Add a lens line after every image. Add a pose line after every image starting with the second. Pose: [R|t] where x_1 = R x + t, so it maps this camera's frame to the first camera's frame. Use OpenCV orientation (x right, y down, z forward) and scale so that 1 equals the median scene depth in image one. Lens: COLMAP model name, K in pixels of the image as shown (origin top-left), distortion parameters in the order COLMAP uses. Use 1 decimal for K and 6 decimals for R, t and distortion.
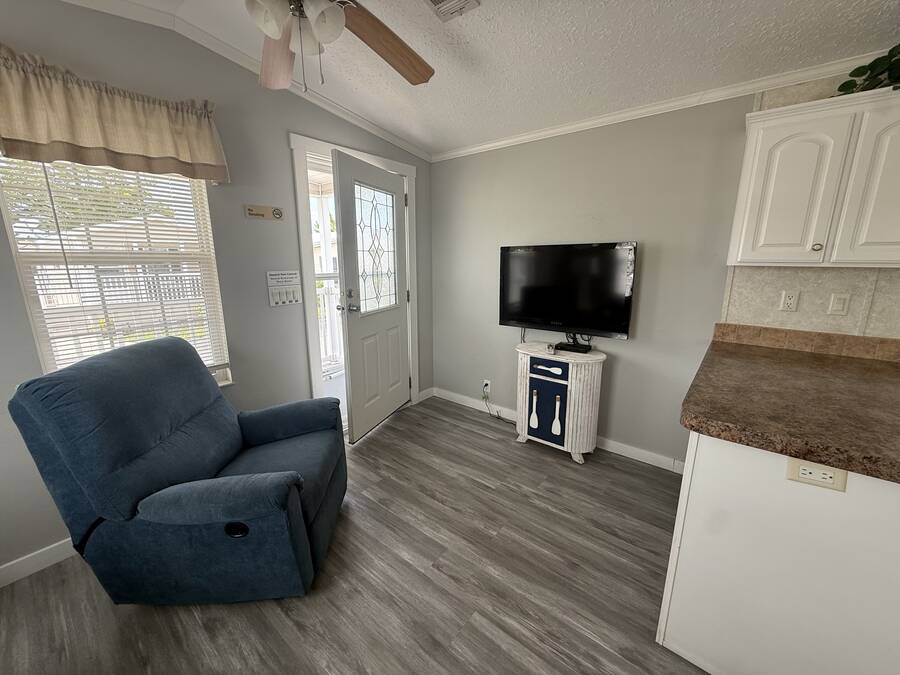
lens RADIAL K [[359.8, 0, 447.3], [0, 359.8, 335.0], [0, 0, 1]] dist [0.001710, -0.001035]
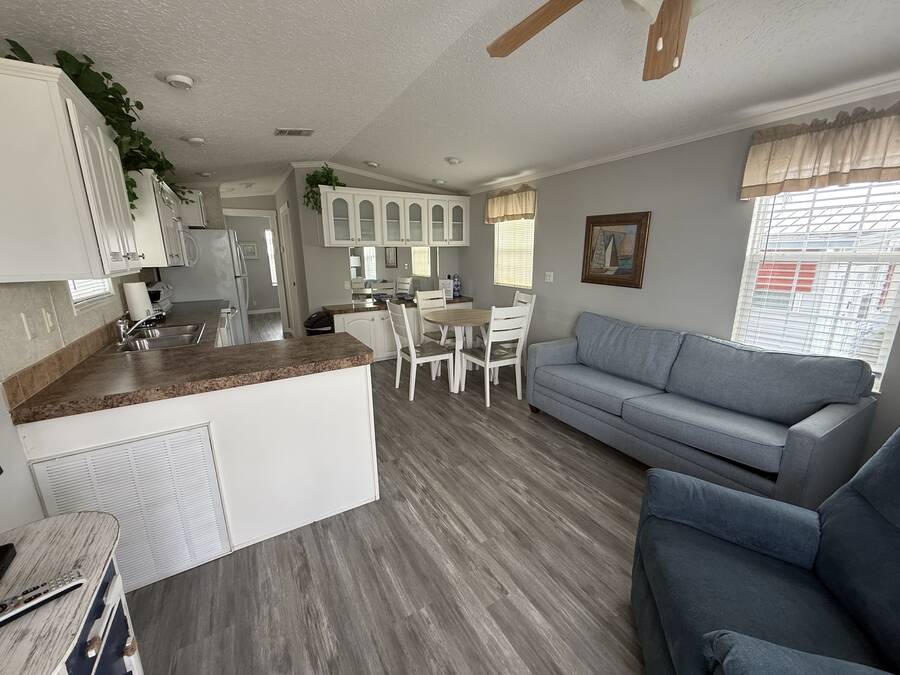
lens RADIAL K [[359.8, 0, 443.2], [0, 359.8, 335.9], [0, 0, 1]] dist [0.001710, -0.001035]
pose [[-0.935192, -0.073873, 0.346351, -0.177394], [0.080682, 0.907838, 0.411485, -0.413941], [-0.344828, 0.412762, -0.843043, 1.741483]]
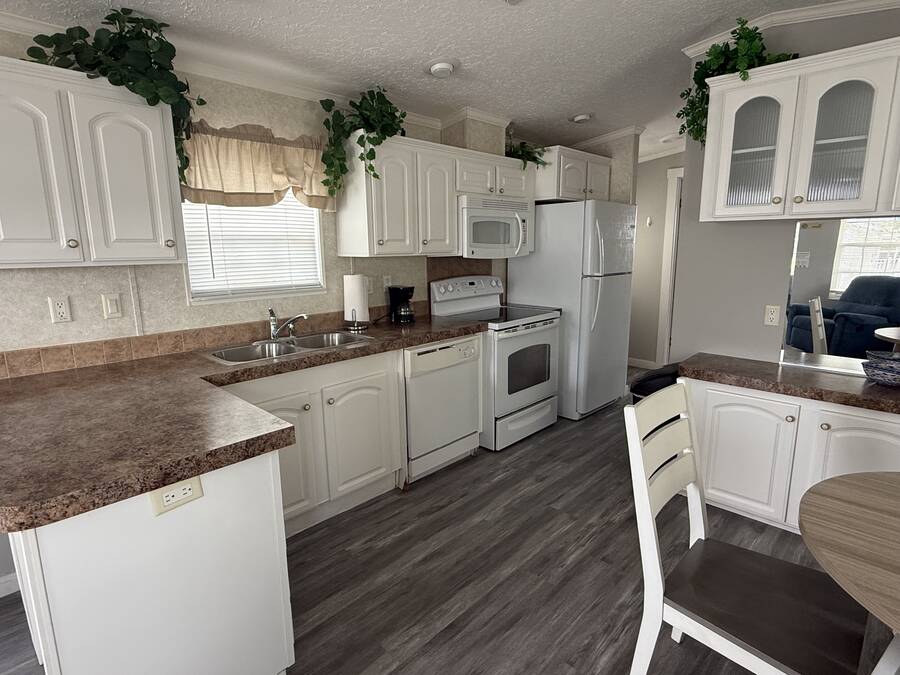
lens RADIAL K [[472.7, 0, 449.3], [0, 472.7, 337.8], [0, 0, 1]] dist [-0.004291, 0.001372]
pose [[0.084991, -0.190887, 0.977926, -0.009209], [0.218824, 0.961091, 0.168583, -0.029679], [-0.972056, 0.199666, 0.123455, 0.065425]]
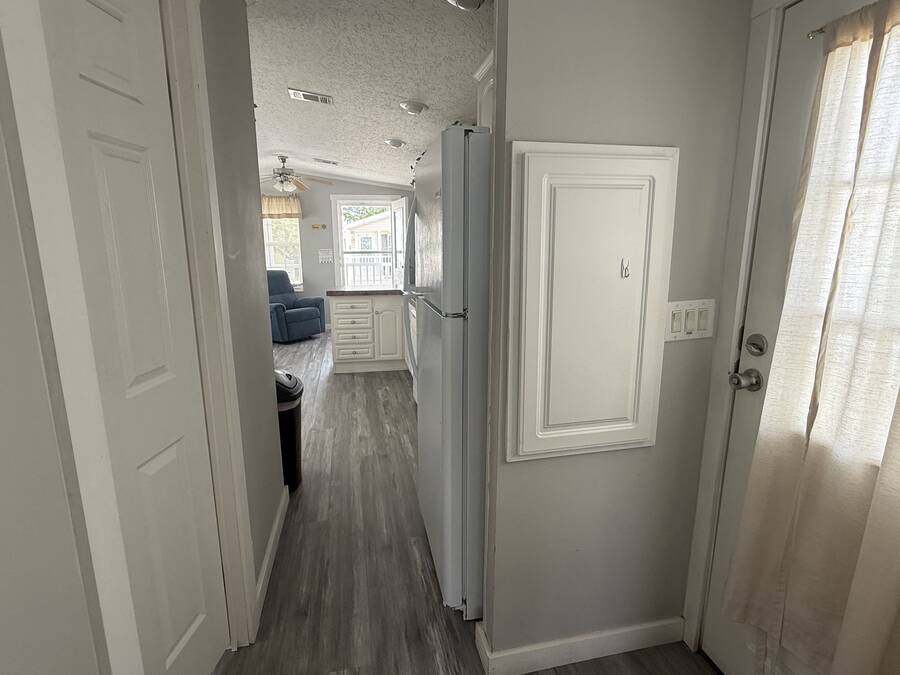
lens RADIAL K [[455.5, 0, 448.9], [0, 455.5, 336.5], [0, 0, 1]] dist [-0.013125, 0.000251]
pose [[0.785097, 0.119934, -0.607650, 3.425584], [-0.120856, 0.991879, 0.039621, 0.297758], [0.607467, 0.042332, 0.793216, -1.473349]]
